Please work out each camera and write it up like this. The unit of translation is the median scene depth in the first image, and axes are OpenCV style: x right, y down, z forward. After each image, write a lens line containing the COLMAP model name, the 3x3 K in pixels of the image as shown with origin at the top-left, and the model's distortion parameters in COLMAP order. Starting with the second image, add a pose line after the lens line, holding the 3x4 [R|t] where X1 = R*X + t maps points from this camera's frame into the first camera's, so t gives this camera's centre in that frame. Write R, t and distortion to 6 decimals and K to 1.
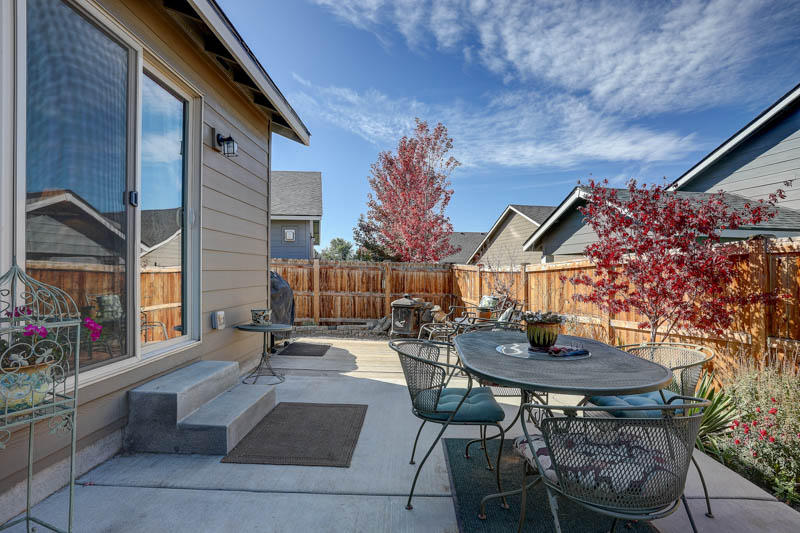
lens RADIAL K [[423.3, 0, 400.0], [0, 423.3, 266.5], [0, 0, 1]] dist [-0.045984, 0.024777]
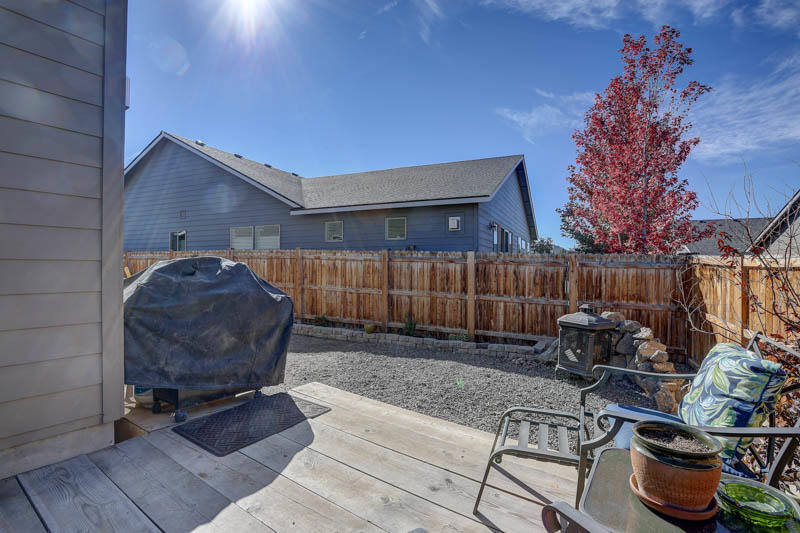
lens RADIAL K [[383.2, 0, 397.9], [0, 383.2, 255.7], [0, 0, 1]] dist [-0.081946, 0.024493]
pose [[0.819244, -0.016460, -0.573209, 0.086387], [0.000483, 0.999607, -0.028014, 0.009448], [0.573445, 0.022674, 0.818930, 0.358789]]
